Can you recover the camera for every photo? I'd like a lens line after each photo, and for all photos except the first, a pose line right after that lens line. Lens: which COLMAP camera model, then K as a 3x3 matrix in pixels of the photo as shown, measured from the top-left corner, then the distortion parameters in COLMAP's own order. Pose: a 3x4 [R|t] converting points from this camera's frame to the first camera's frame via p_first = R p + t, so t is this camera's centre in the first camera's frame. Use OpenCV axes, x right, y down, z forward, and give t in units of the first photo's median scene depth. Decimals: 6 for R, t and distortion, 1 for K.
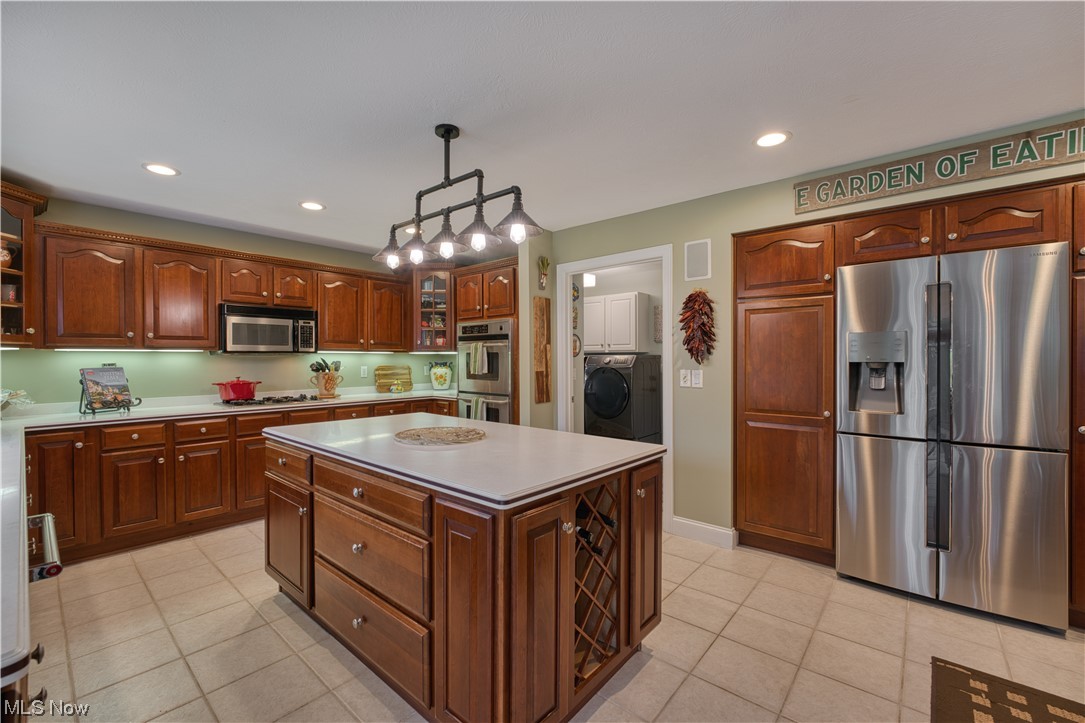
lens RADIAL K [[443.9, 0, 541.9], [0, 443.9, 361.9], [0, 0, 1]] dist [-0.017603, 0.002025]
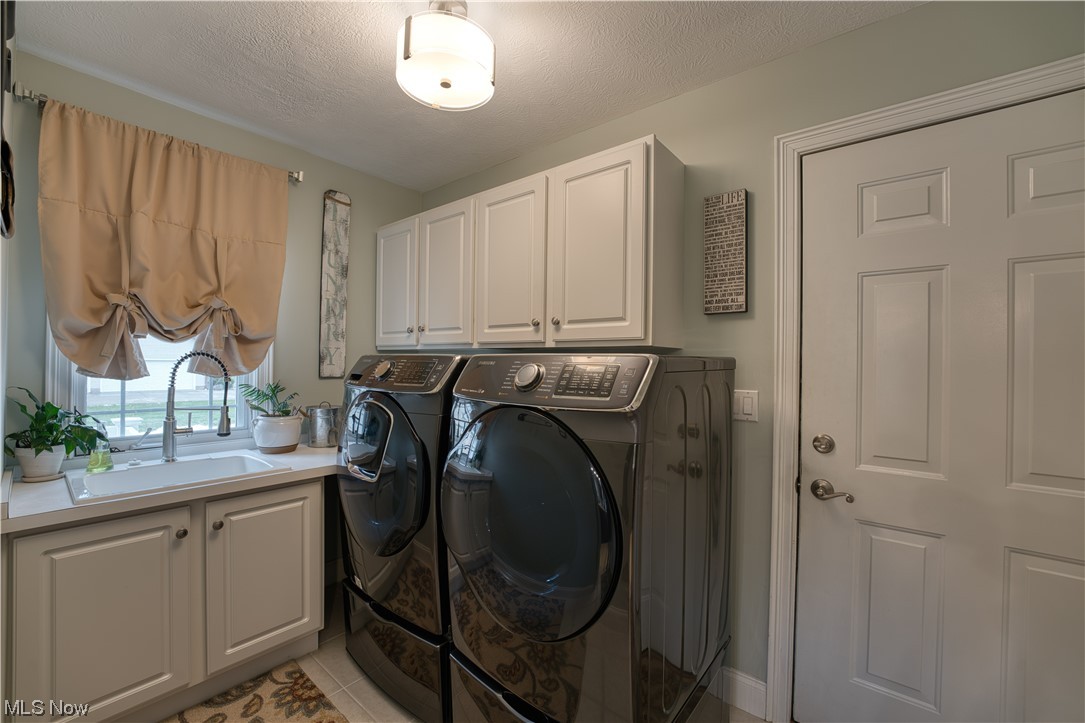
lens RADIAL K [[443.9, 0, 539.4], [0, 443.9, 362.8], [0, 0, 1]] dist [-0.017603, 0.002025]
pose [[0.999996, 0.001987, 0.002016, 0.140822], [-0.001964, 0.999934, -0.011361, -0.007631], [-0.002038, 0.011357, 0.999933, 0.712527]]
